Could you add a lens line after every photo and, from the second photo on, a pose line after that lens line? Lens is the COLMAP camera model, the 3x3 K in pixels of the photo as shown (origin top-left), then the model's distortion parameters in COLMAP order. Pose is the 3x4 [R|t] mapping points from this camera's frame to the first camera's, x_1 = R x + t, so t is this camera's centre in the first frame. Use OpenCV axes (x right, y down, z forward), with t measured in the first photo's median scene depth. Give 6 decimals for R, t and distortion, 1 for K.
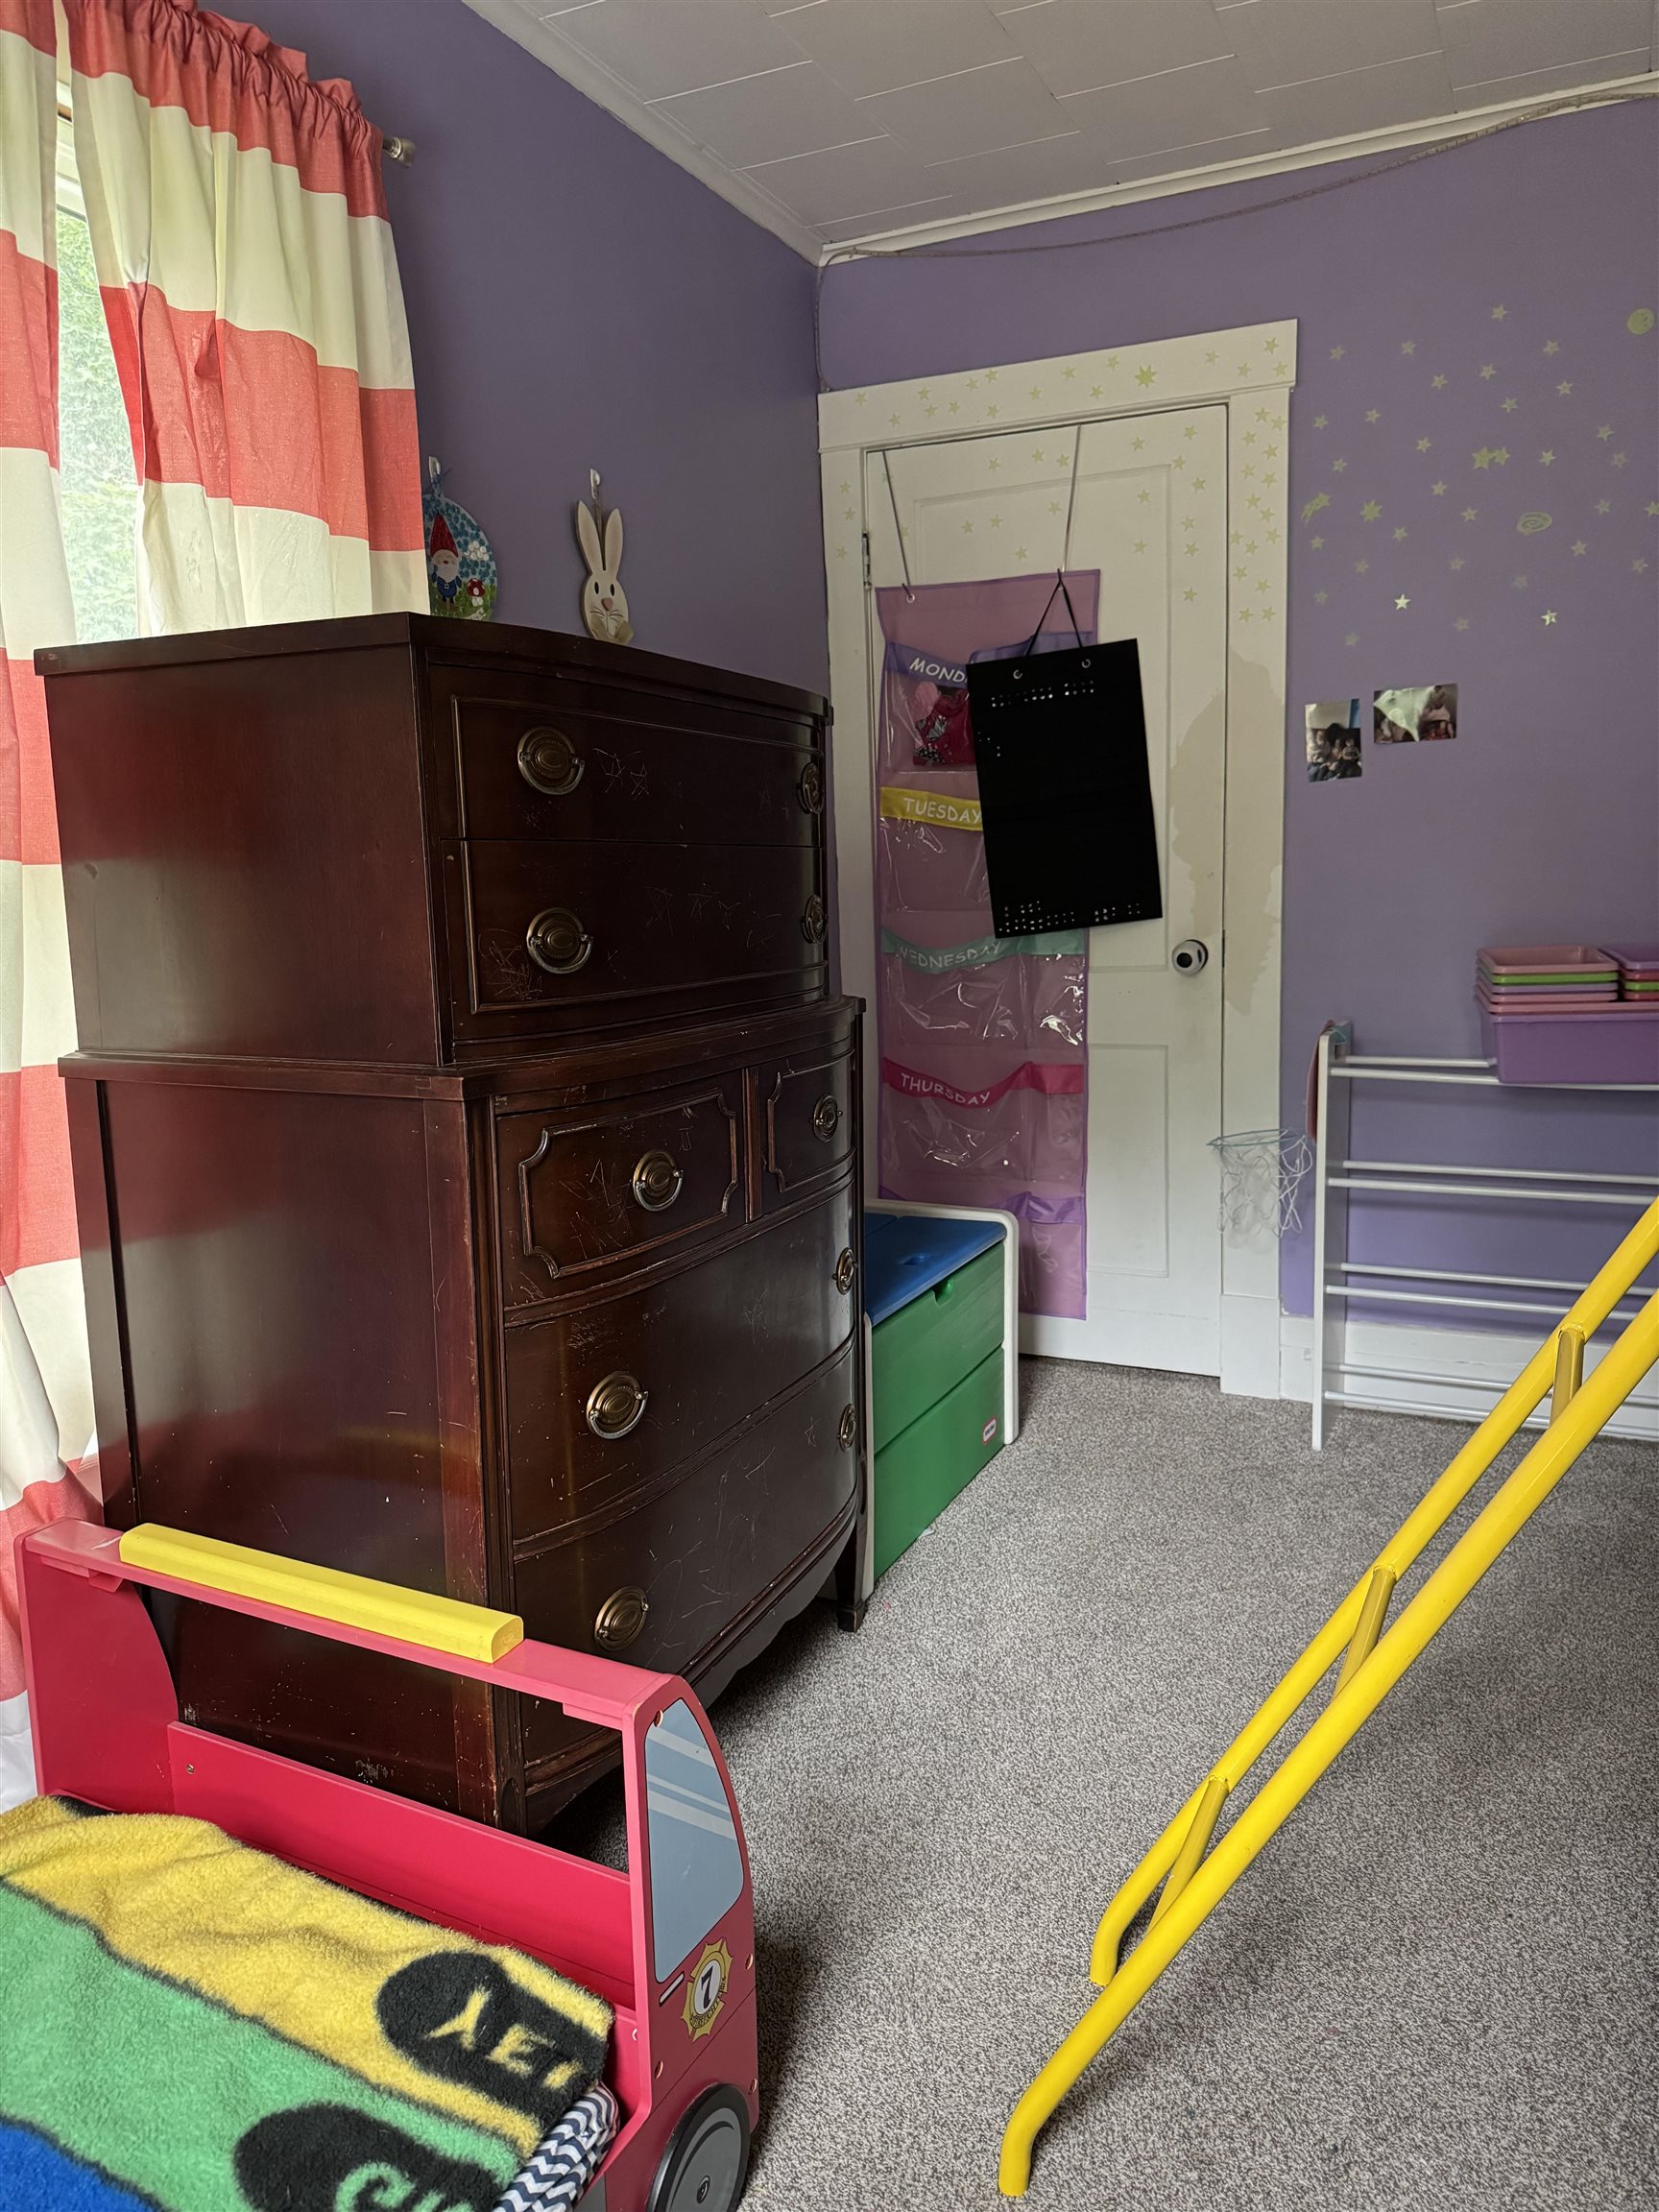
lens RADIAL K [[1552.9, 0, 839.2], [0, 1552.9, 1107.0], [0, 0, 1]] dist [0.191918, -0.400654]
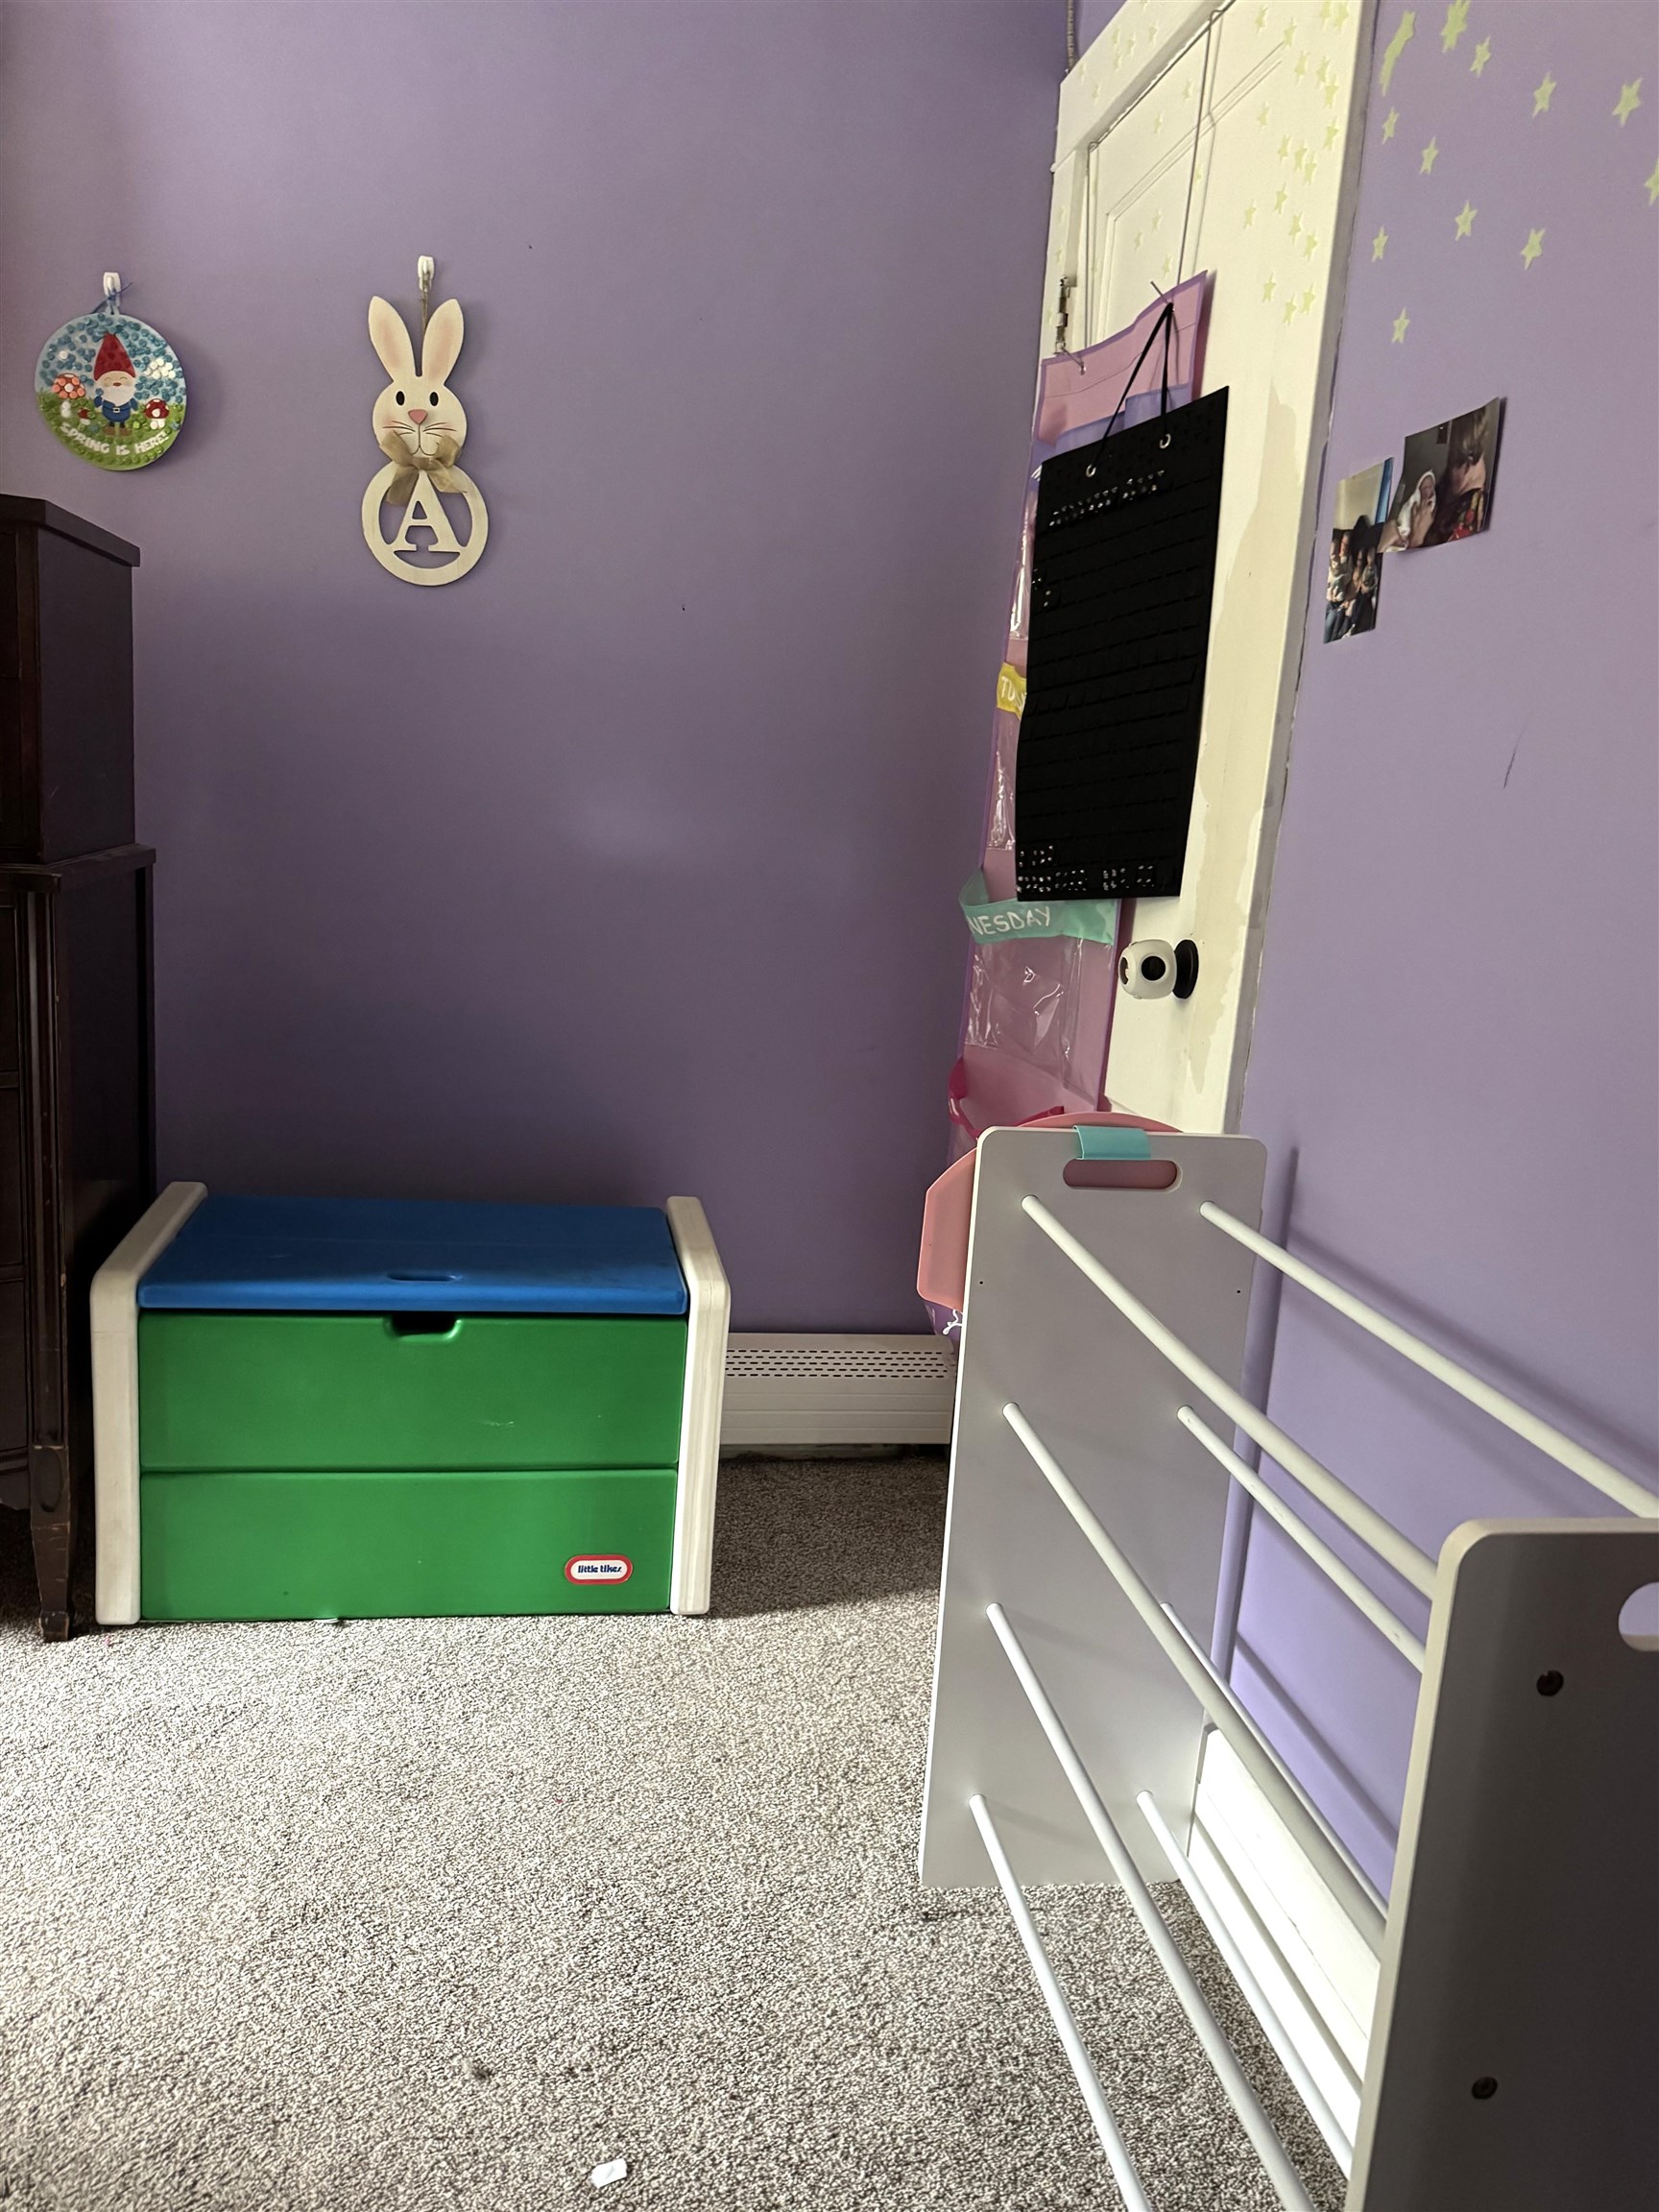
lens RADIAL K [[1604.9, 0, 829.5], [0, 1604.9, 1106.0], [0, 0, 1]] dist [0.007329, -0.014133]
pose [[0.559714, 0.226853, -0.797031, 0.837357], [-0.204990, 0.969812, 0.132077, -0.134151], [0.802932, 0.089458, 0.589319, 0.791366]]
